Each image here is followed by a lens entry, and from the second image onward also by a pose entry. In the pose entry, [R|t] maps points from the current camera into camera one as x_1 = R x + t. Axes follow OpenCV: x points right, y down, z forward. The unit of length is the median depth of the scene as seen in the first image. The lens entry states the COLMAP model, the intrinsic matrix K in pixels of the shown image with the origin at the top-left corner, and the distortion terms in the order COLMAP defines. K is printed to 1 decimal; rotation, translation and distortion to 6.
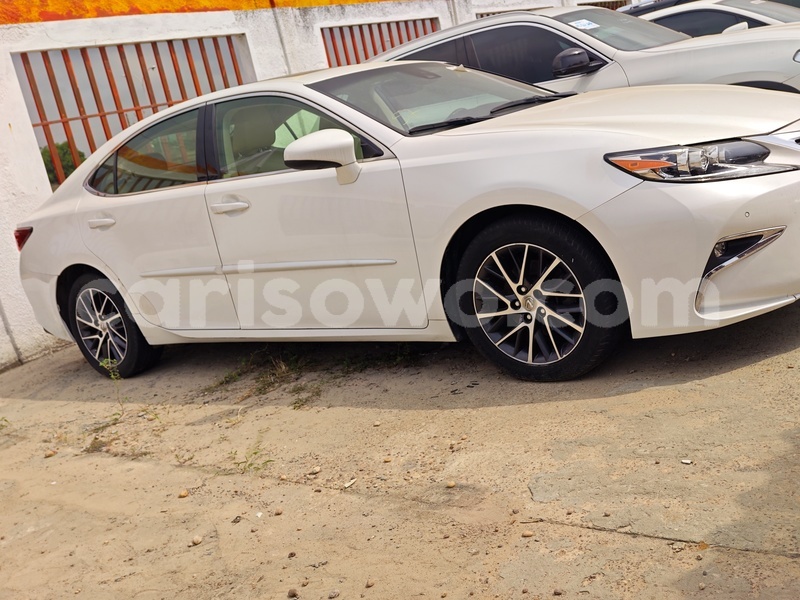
lens RADIAL K [[798.6, 0, 400.2], [0, 798.6, 300.1], [0, 0, 1]] dist [0.078273, 0.000000]
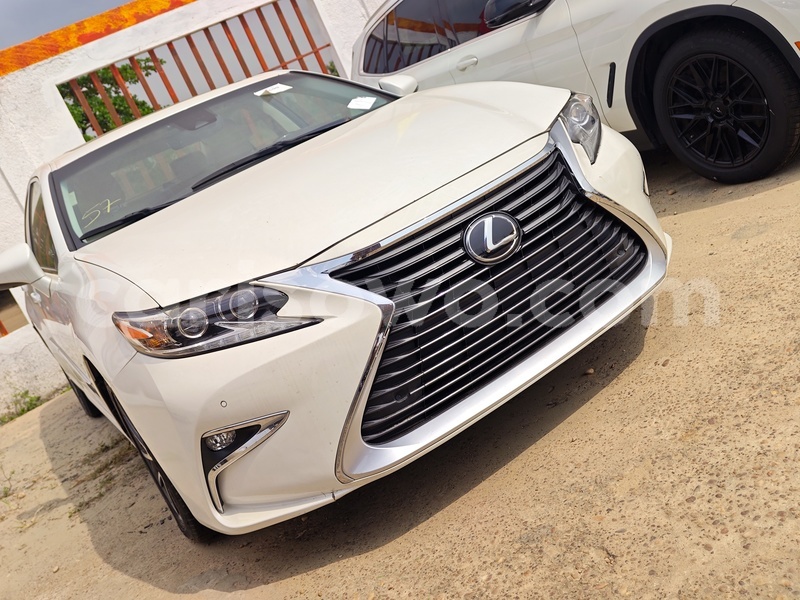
lens RADIAL K [[798.6, 0, 400.0], [0, 798.6, 300.0], [0, 0, 1]] dist [0.078273, 0.000000]
pose [[0.914341, -0.070252, -0.398804, 0.334248], [0.132433, 0.982558, 0.130546, -0.104642], [0.382676, -0.172178, 0.907697, 0.156891]]
